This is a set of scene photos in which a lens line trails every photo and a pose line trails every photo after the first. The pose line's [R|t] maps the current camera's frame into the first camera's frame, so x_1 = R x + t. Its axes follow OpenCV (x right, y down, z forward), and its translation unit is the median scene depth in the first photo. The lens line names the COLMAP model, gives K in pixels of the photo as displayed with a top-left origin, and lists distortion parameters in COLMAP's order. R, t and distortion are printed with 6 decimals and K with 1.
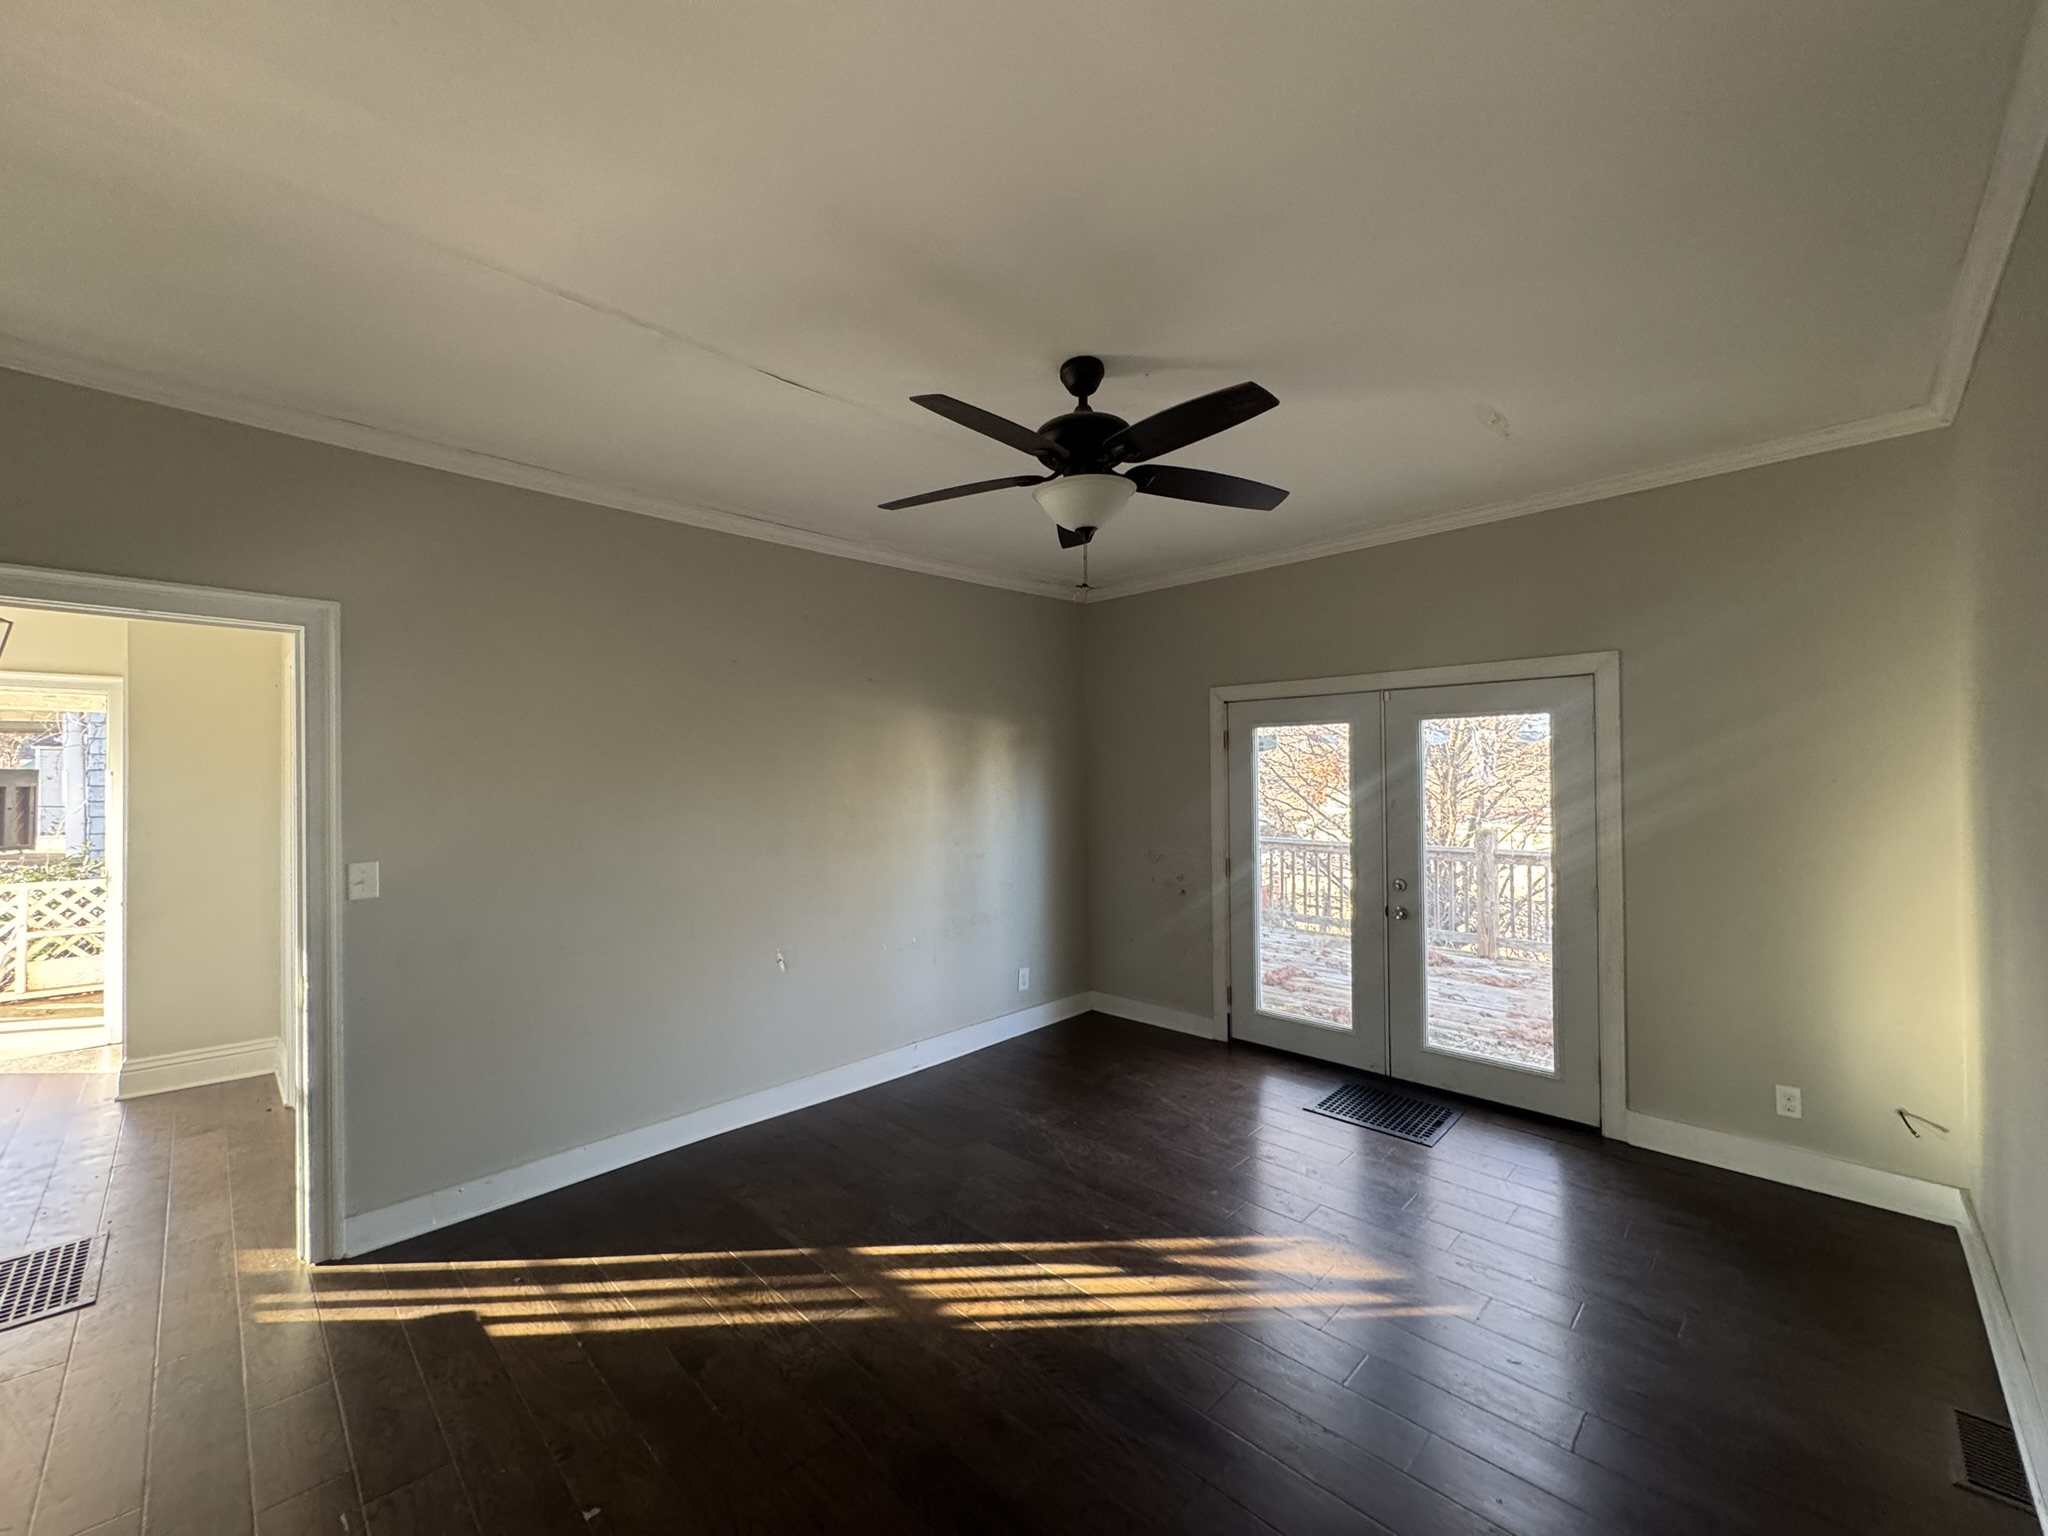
lens RADIAL K [[811.9, 0, 1022.4], [0, 811.9, 769.0], [0, 0, 1]] dist [-0.001064, -0.000081]
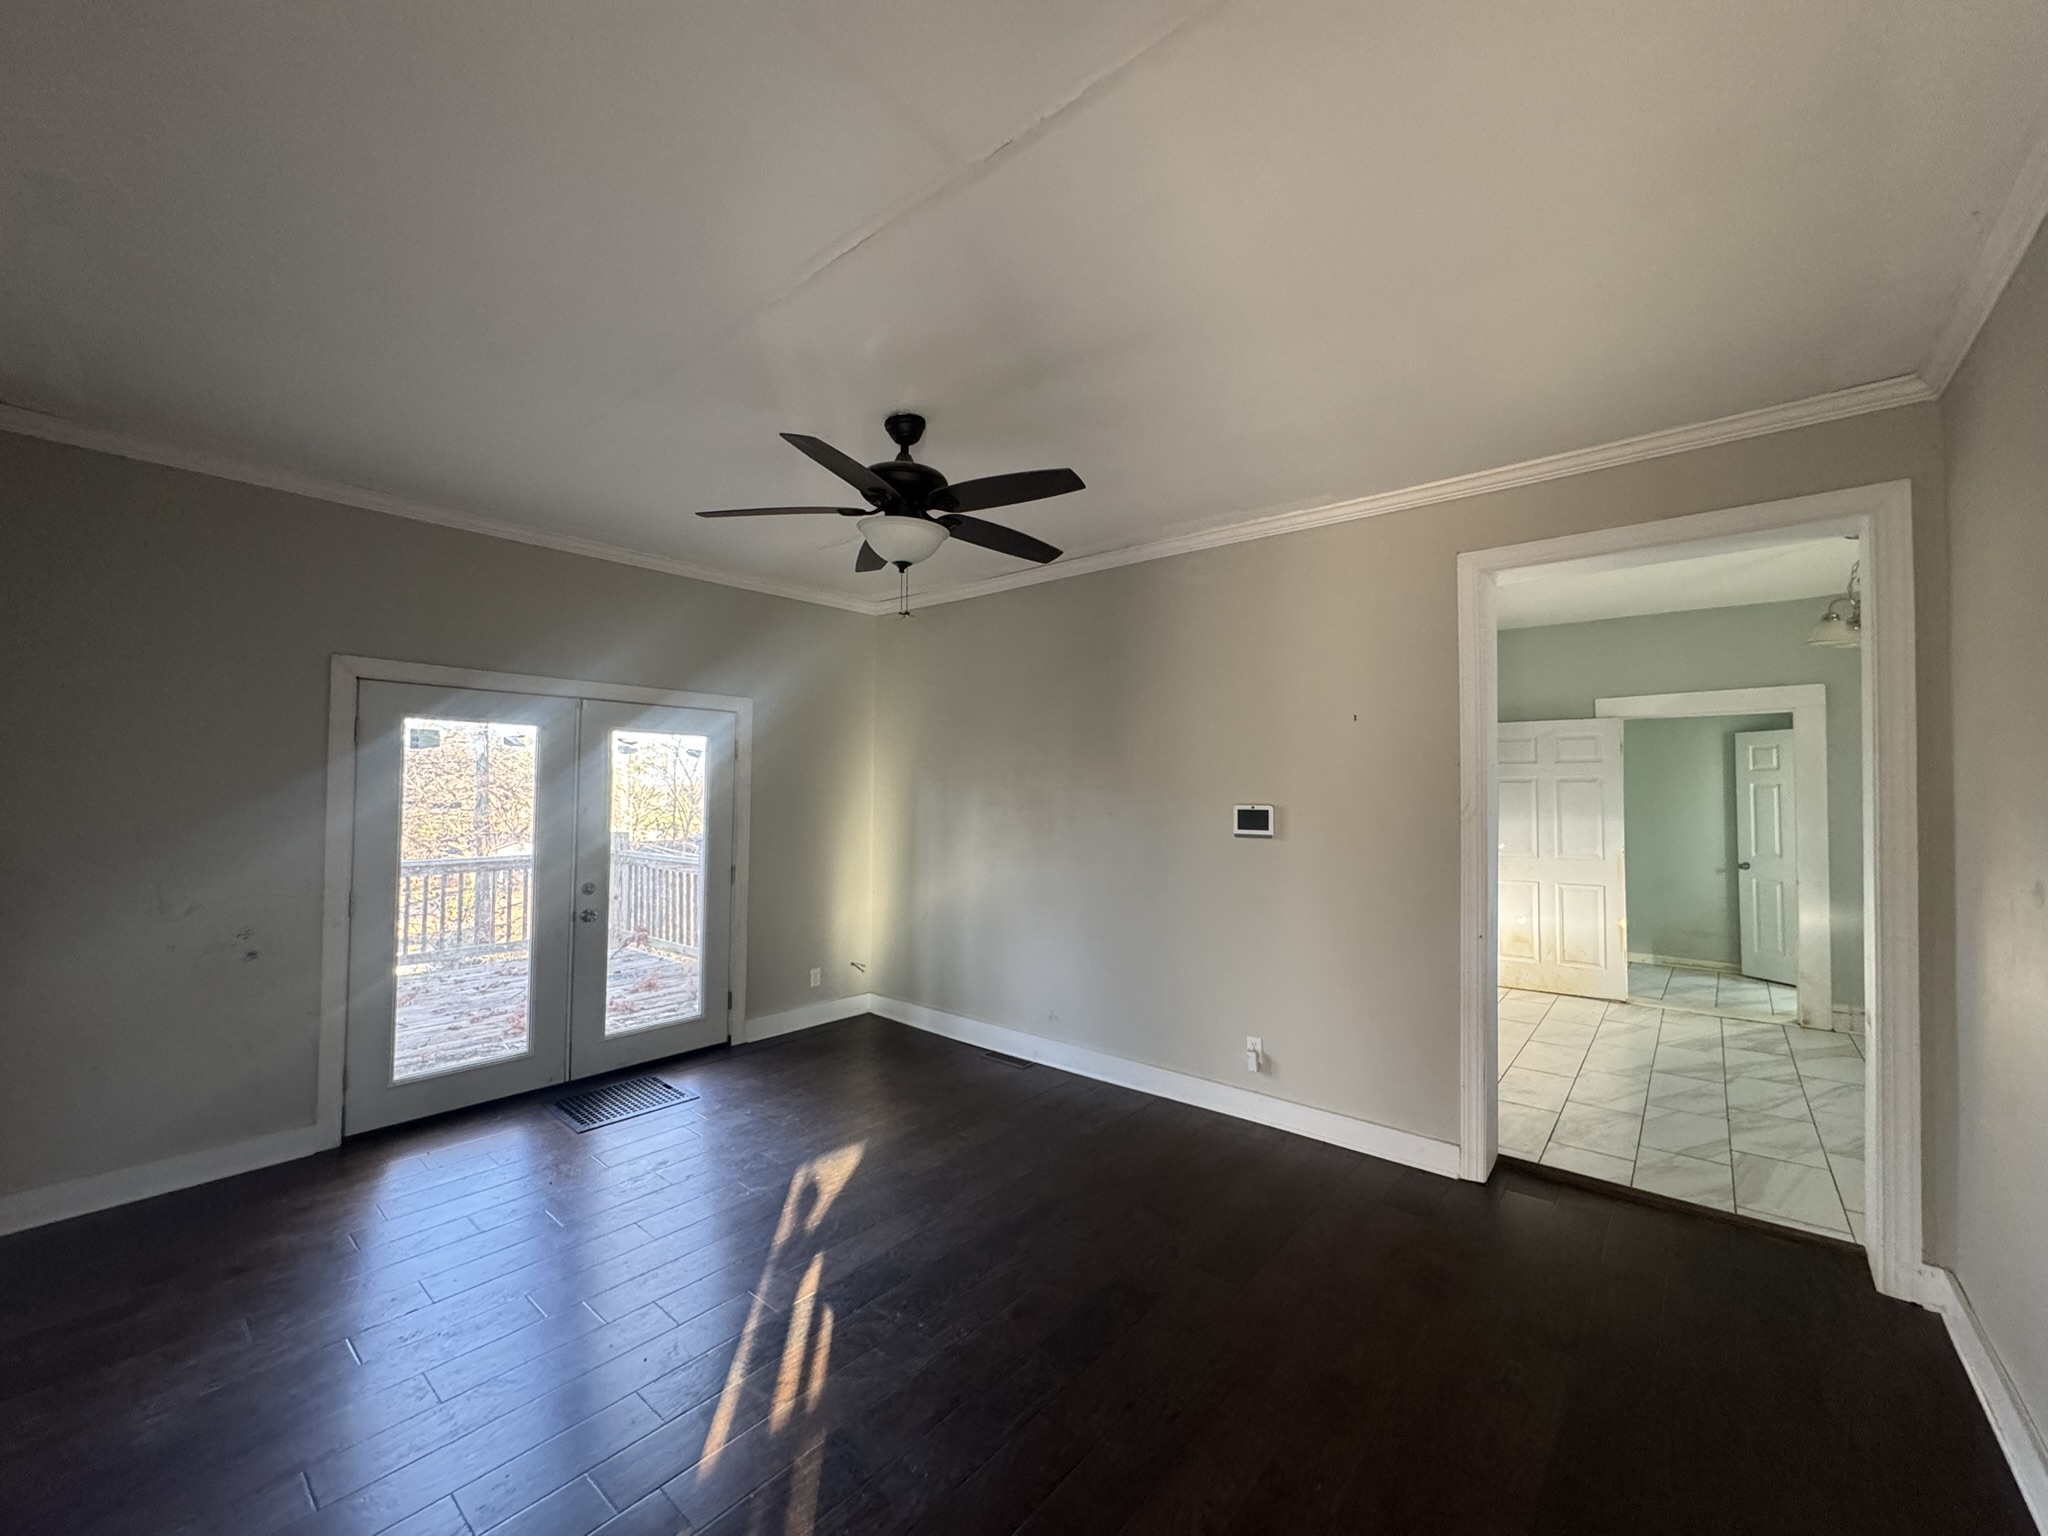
lens RADIAL K [[811.9, 0, 1022.4], [0, 811.9, 769.0], [0, 0, 1]] dist [-0.001064, -0.000081]
pose [[-0.082438, 0.033997, 0.996016, -0.579817], [-0.021003, 0.999137, -0.035842, 0.015120], [-0.996375, -0.023874, -0.081652, 0.505402]]
